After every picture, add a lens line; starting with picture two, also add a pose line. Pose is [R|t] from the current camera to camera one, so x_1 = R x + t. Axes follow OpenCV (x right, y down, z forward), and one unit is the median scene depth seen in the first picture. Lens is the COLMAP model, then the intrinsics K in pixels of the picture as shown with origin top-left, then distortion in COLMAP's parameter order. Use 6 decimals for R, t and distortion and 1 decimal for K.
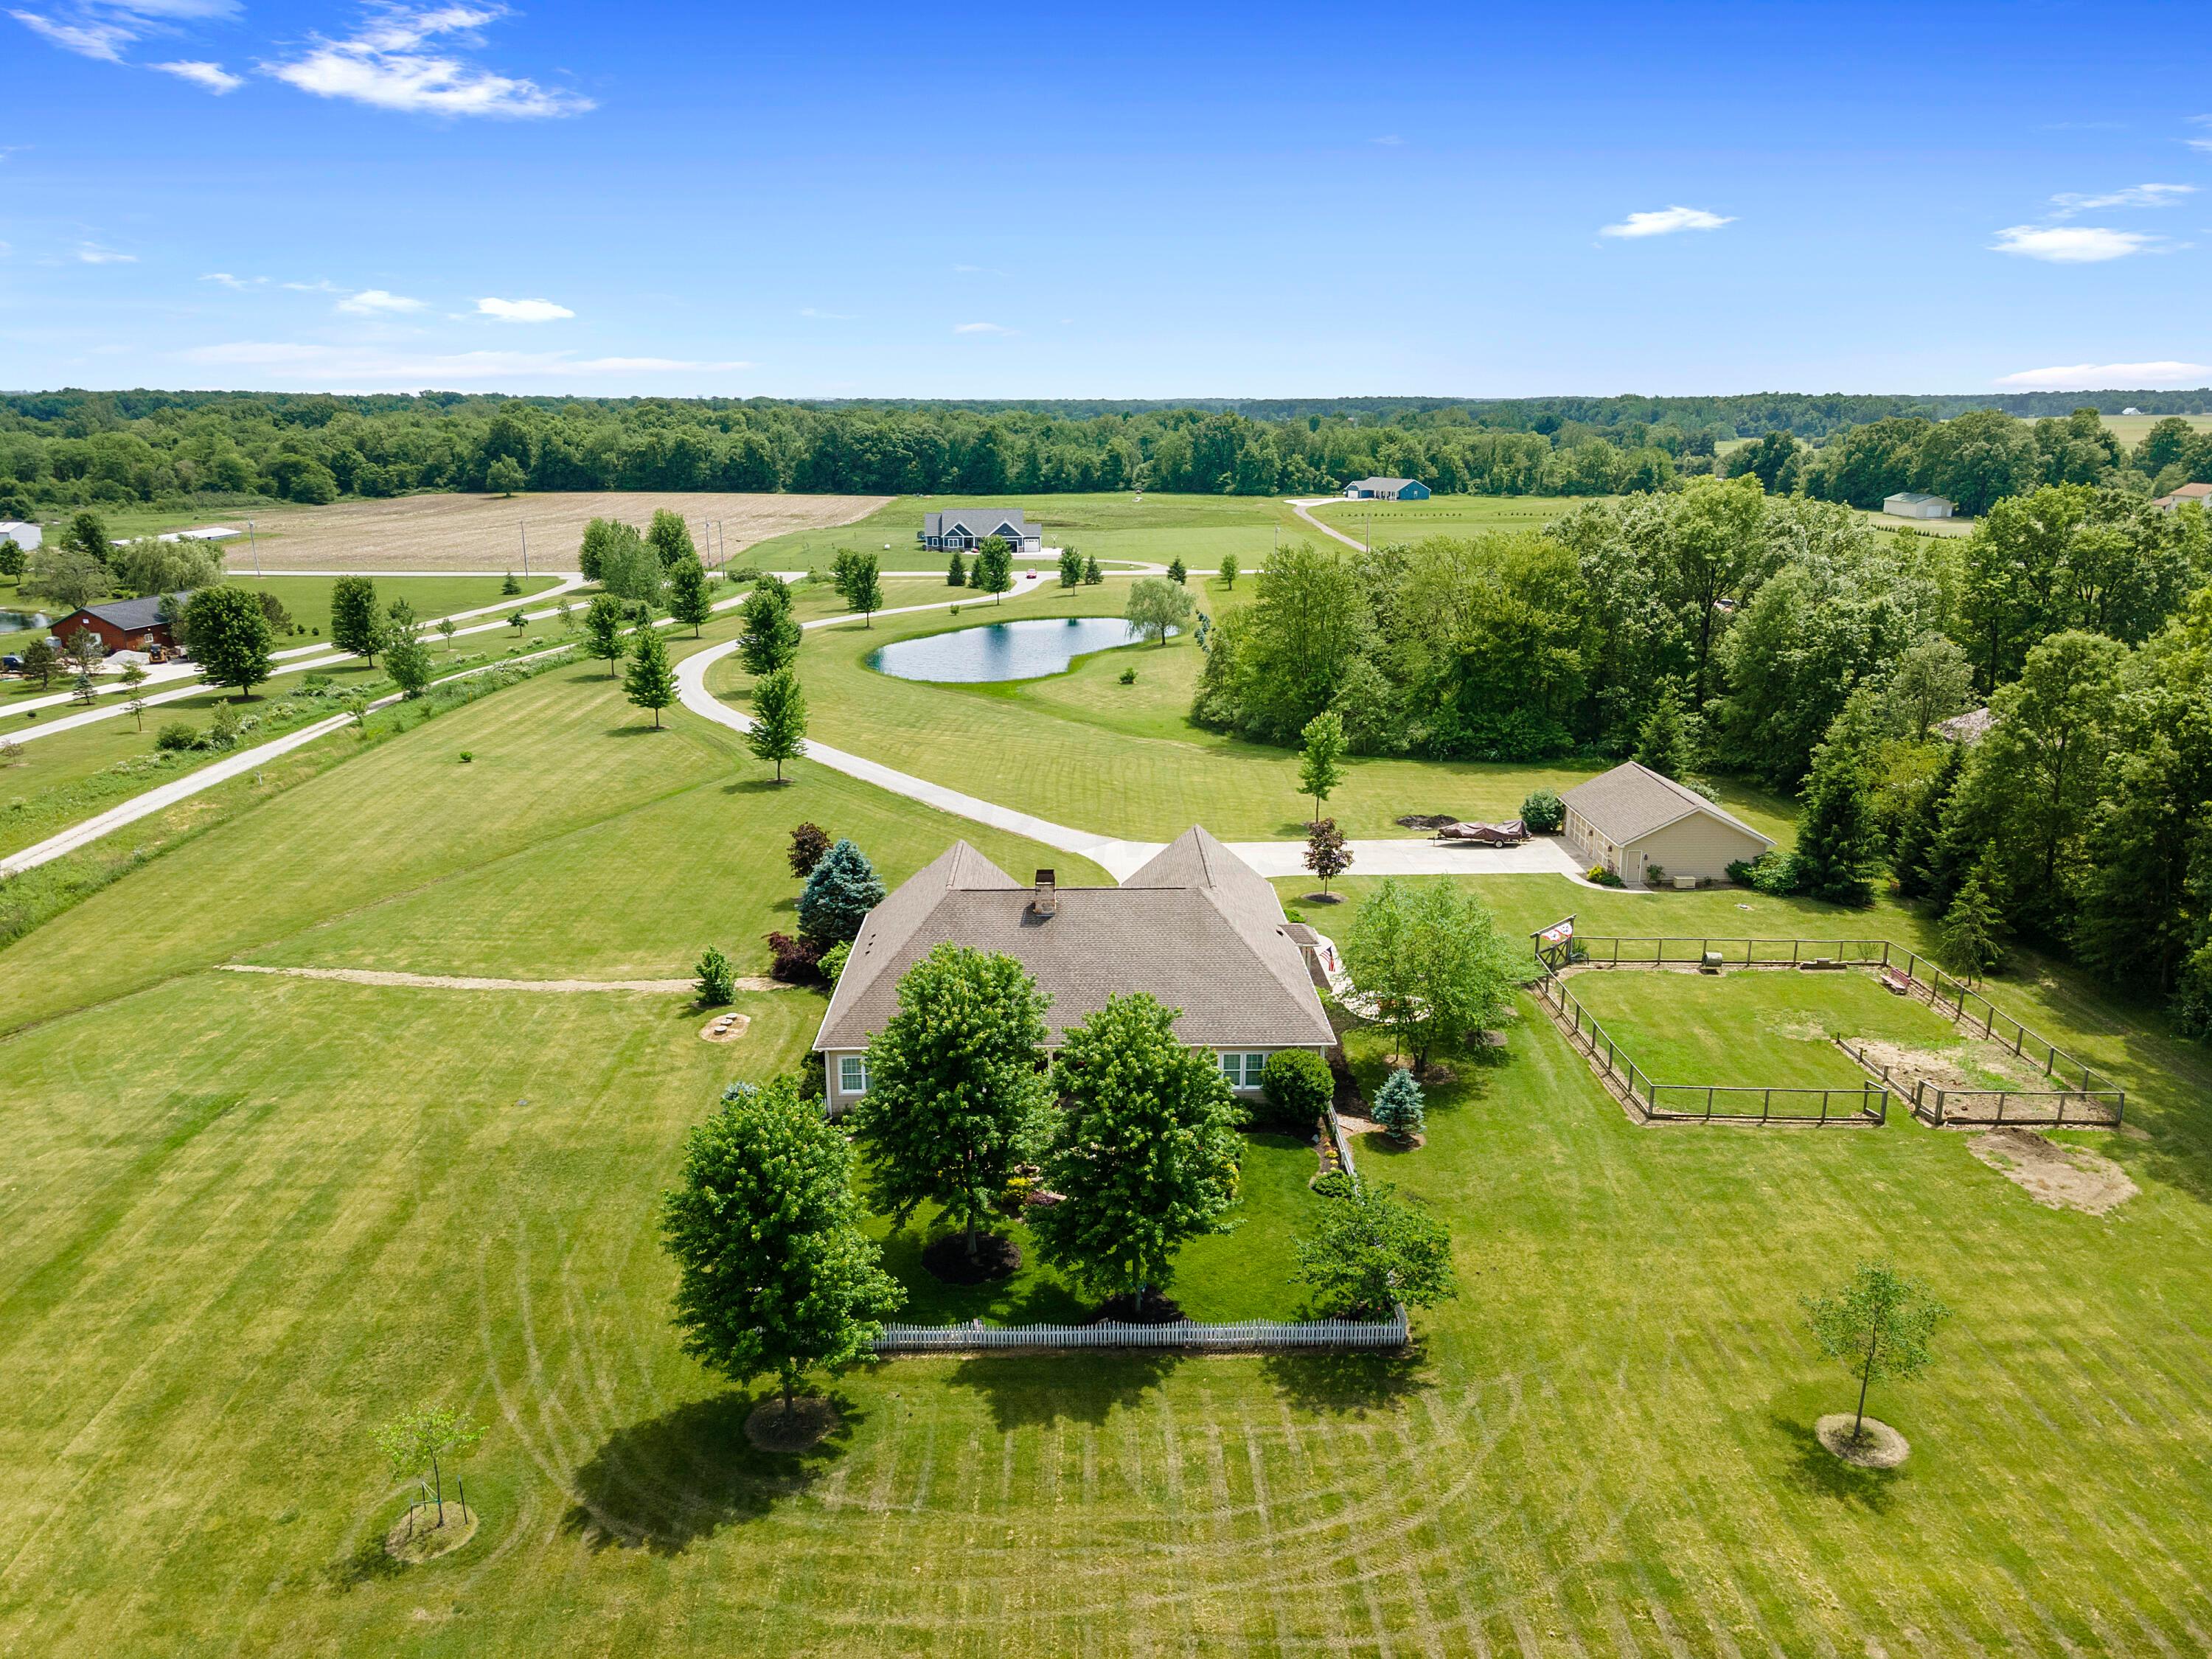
lens RADIAL K [[1628.2, 0, 1106.0], [0, 1628.2, 829.5], [0, 0, 1]] dist [0.007029, 0.060460]
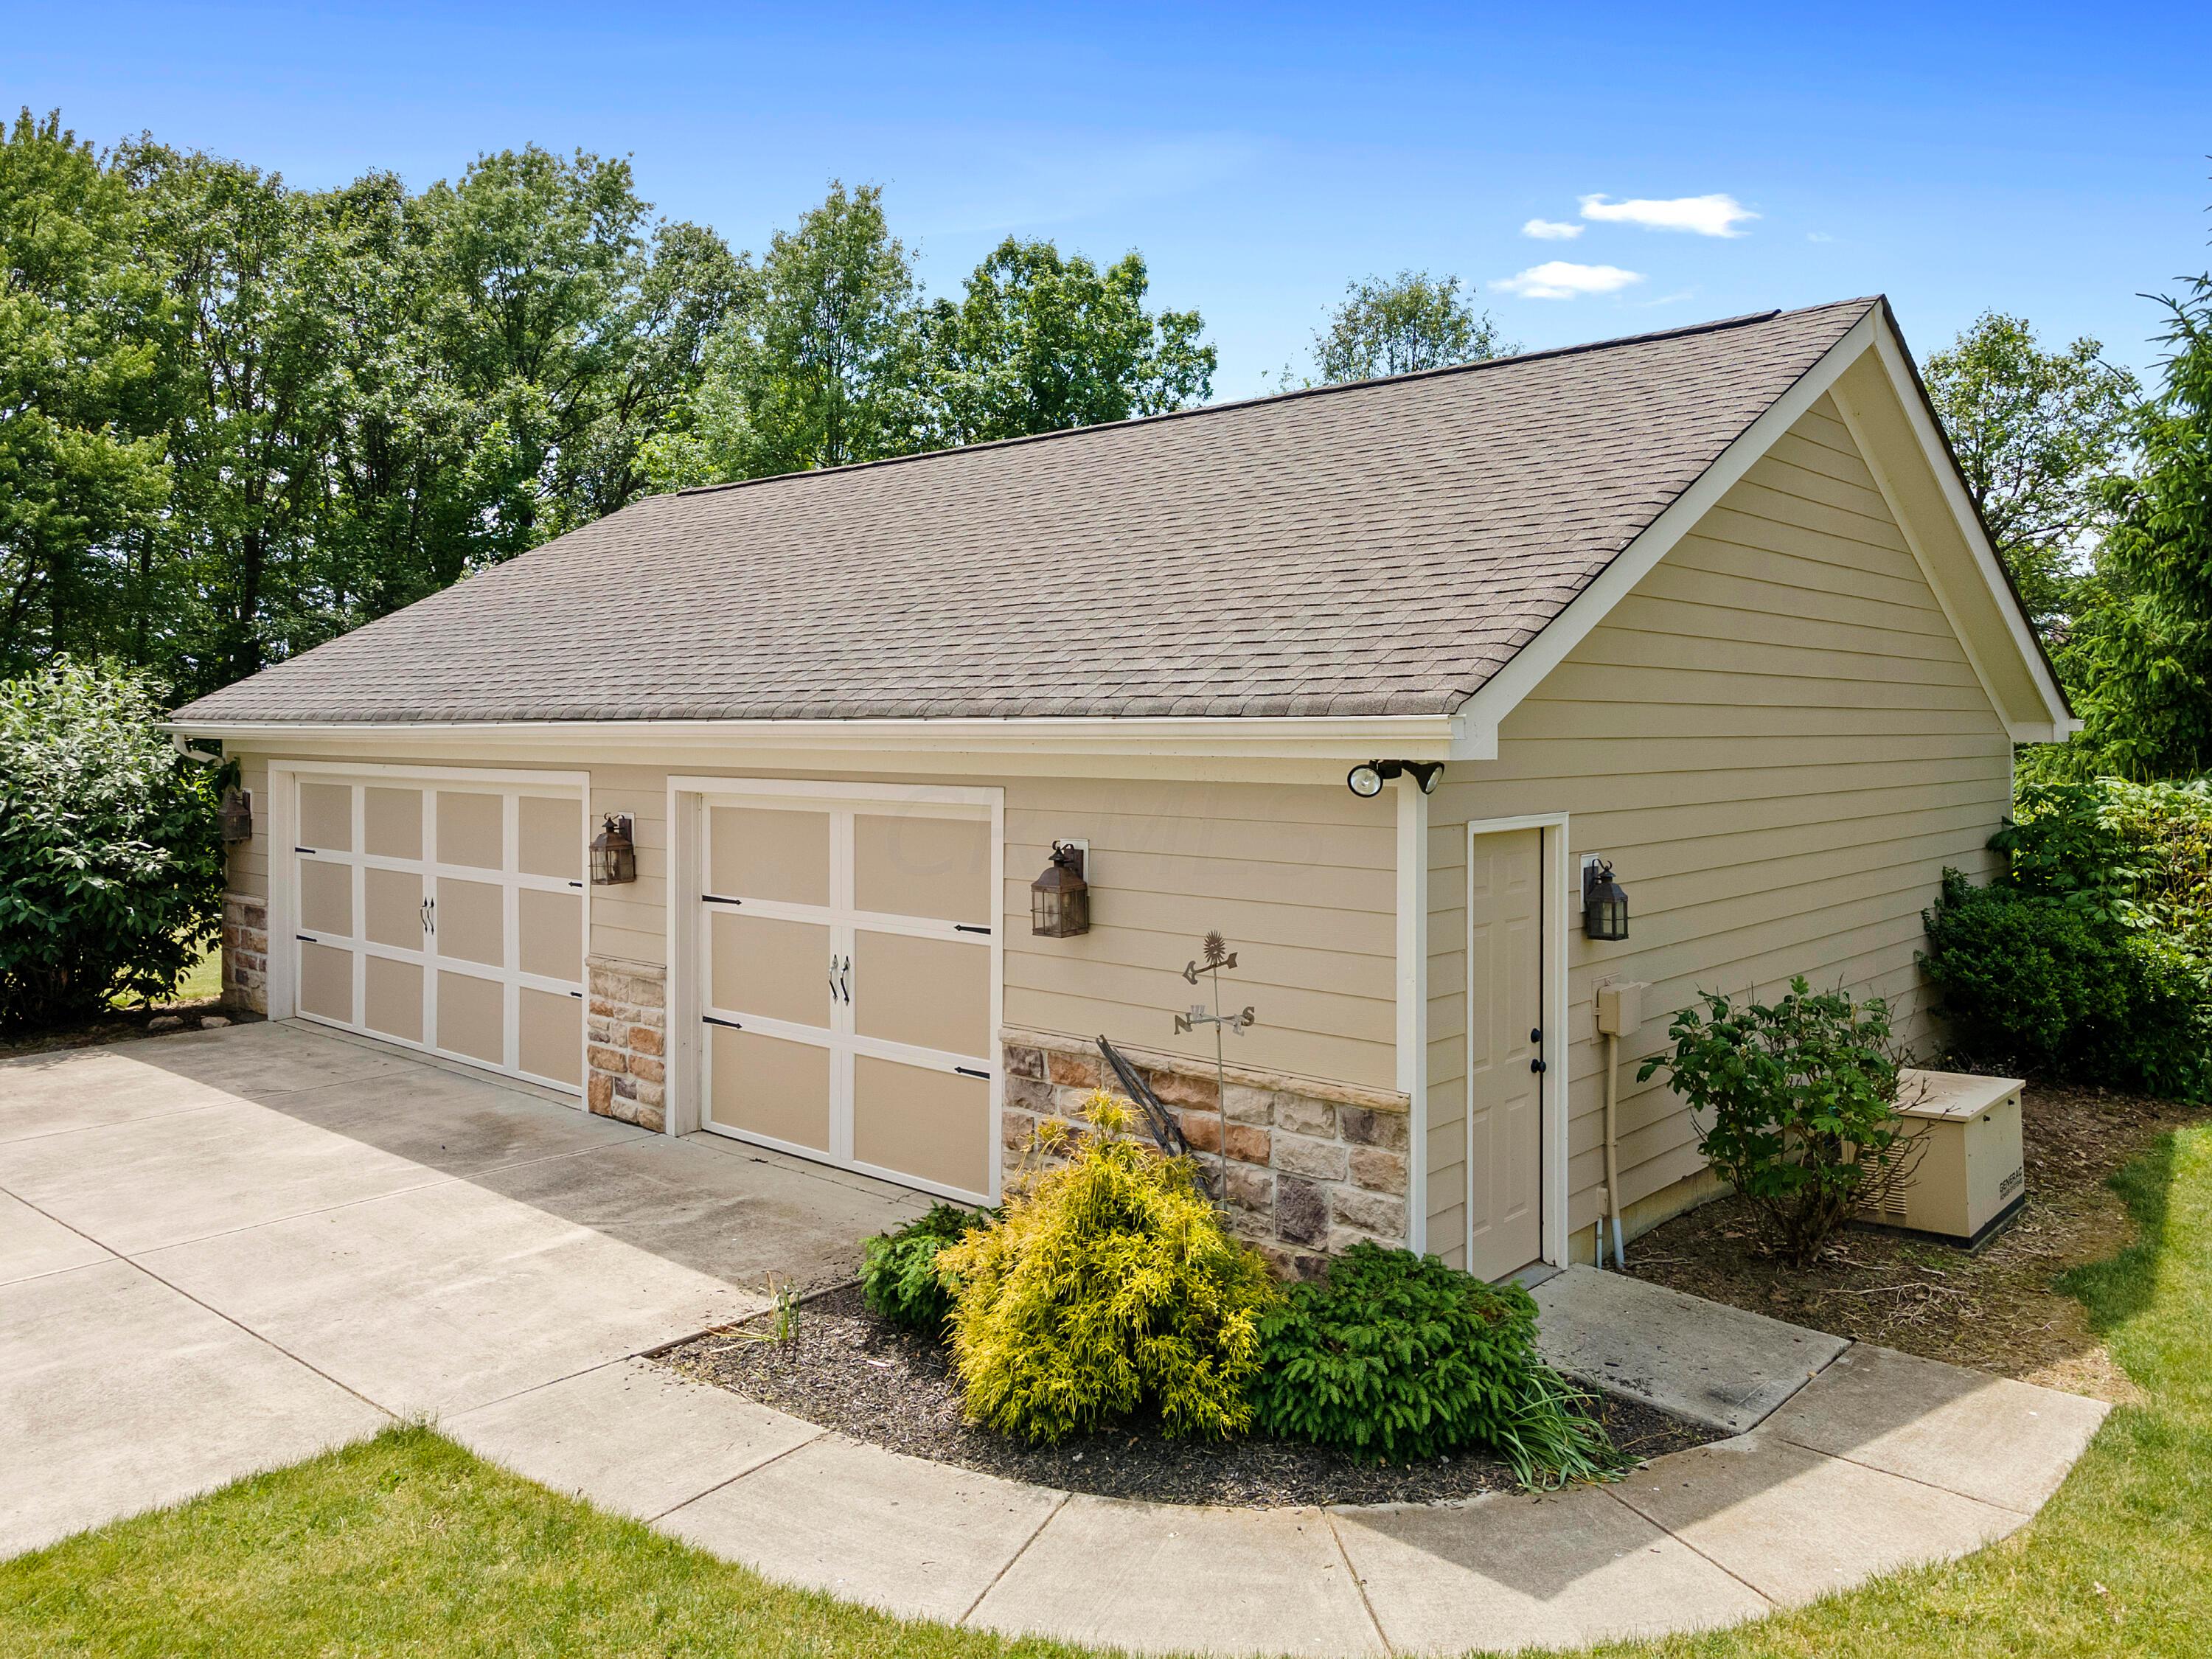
lens RADIAL K [[1628.2, 0, 1106.0], [0, 1628.2, 829.5], [0, 0, 1]] dist [0.007029, 0.060460]
pose [[0.683342, -0.040866, 0.728954, 0.193007], [0.183749, 0.975920, -0.117541, 0.013474], [-0.706597, 0.214265, 0.674397, 0.713138]]
